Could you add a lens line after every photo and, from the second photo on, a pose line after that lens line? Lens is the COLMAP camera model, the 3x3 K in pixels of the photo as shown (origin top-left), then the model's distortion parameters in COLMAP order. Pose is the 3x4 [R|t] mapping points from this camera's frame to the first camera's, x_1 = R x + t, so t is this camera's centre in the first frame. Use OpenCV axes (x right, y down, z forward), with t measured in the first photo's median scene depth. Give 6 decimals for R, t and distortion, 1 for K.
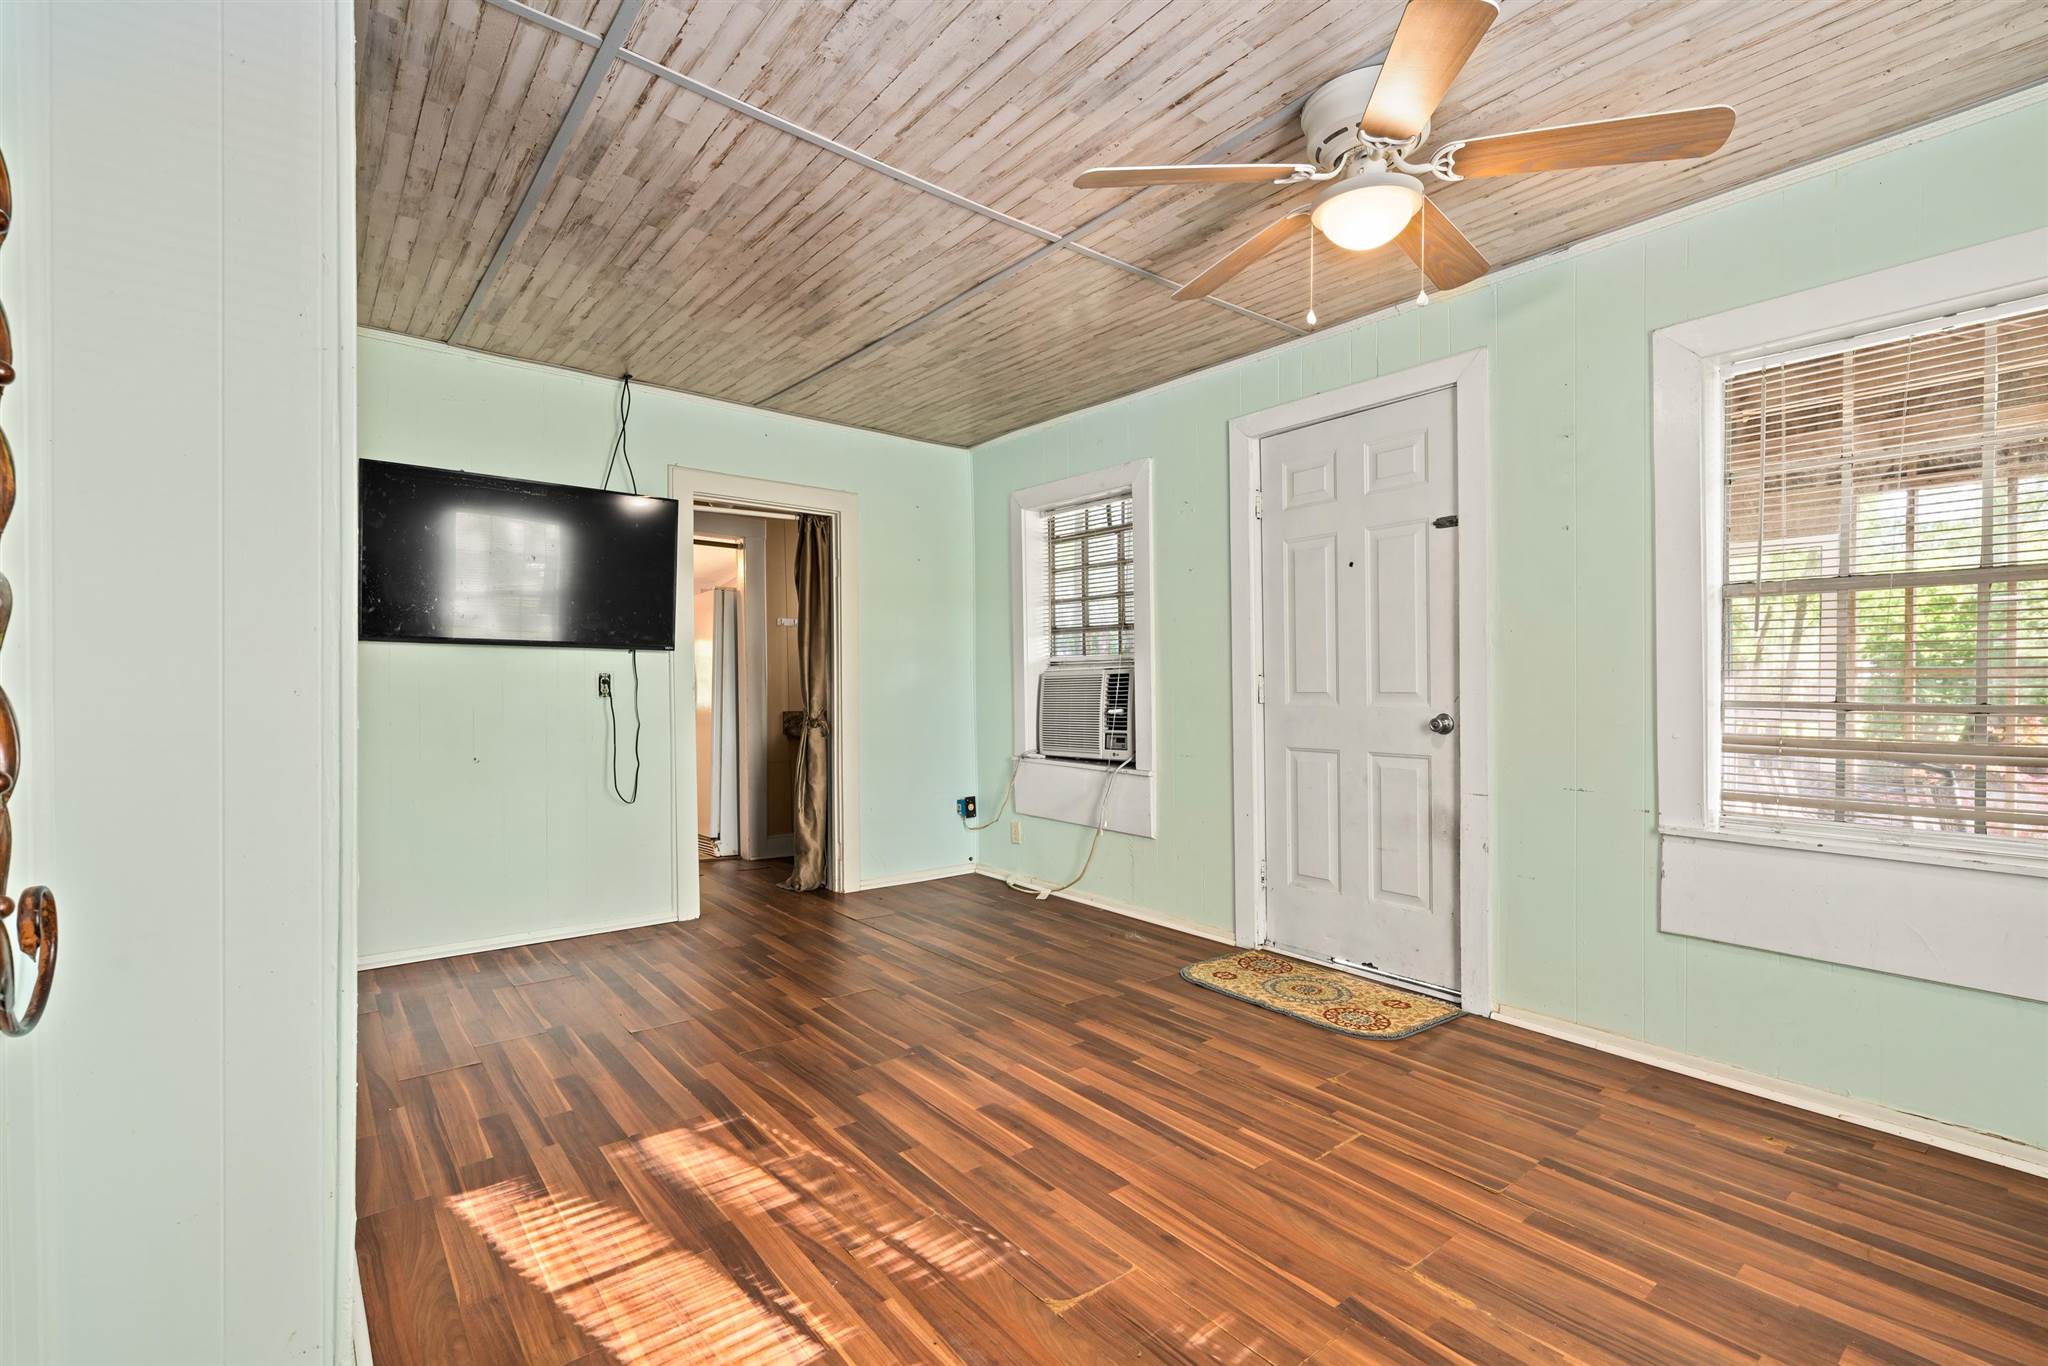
lens RADIAL K [[925.9, 0, 1024.0], [0, 925.9, 683.0], [0, 0, 1]] dist [0.001995, 0.000726]
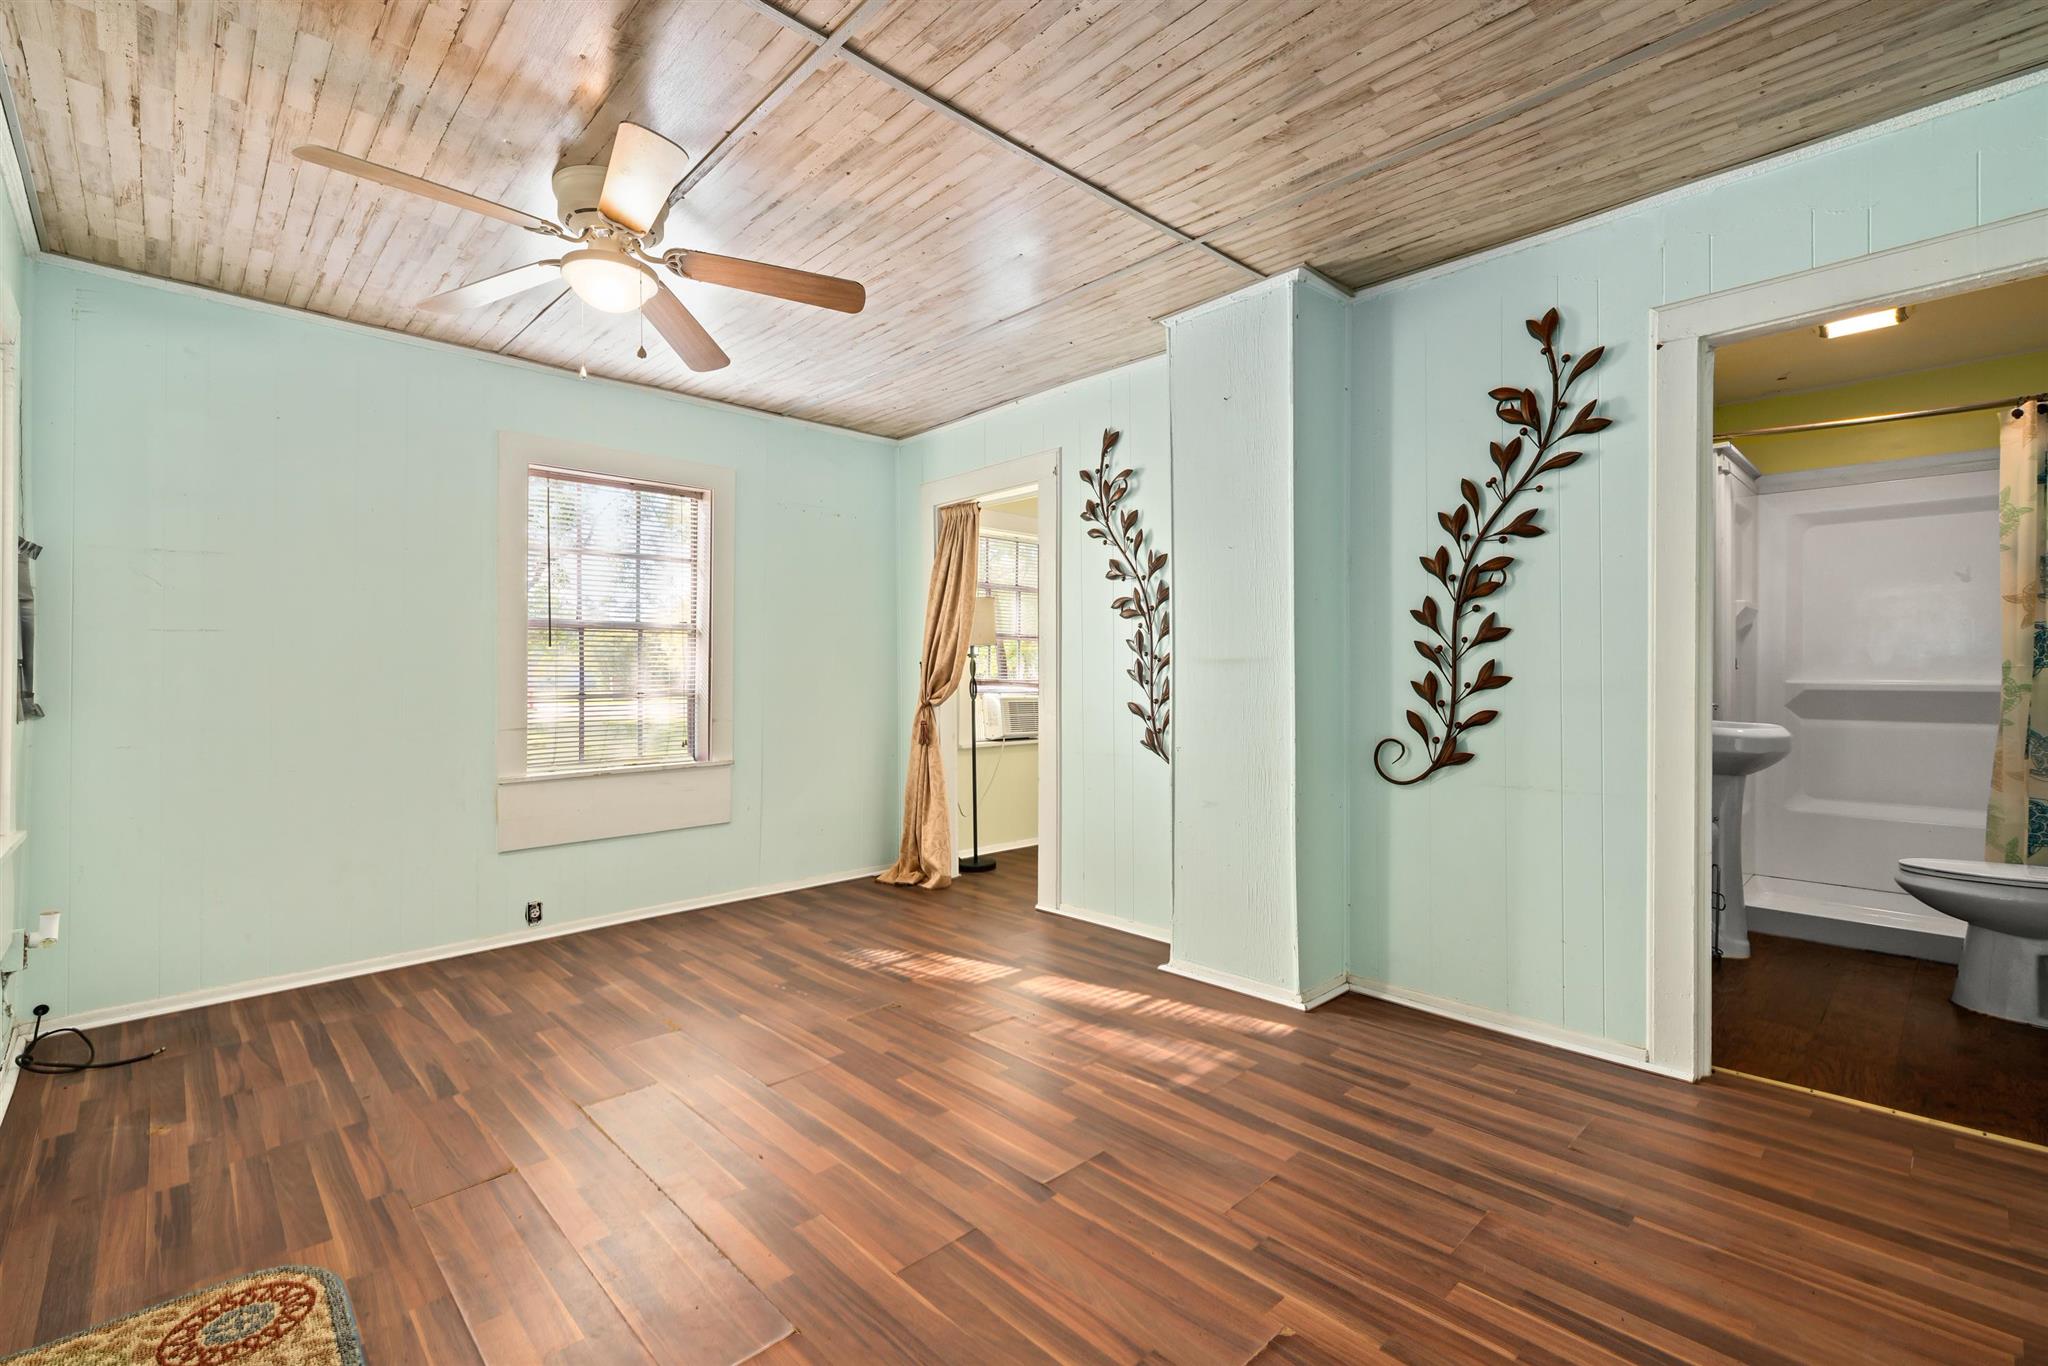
lens RADIAL K [[925.9, 0, 1024.0], [0, 925.9, 683.0], [0, 0, 1]] dist [0.001995, 0.000726]
pose [[-0.996910, 0.002684, -0.078506, -0.057753], [0.001930, 0.999951, 0.009679, -0.006386], [0.078528, 0.009498, -0.996867, 2.068525]]
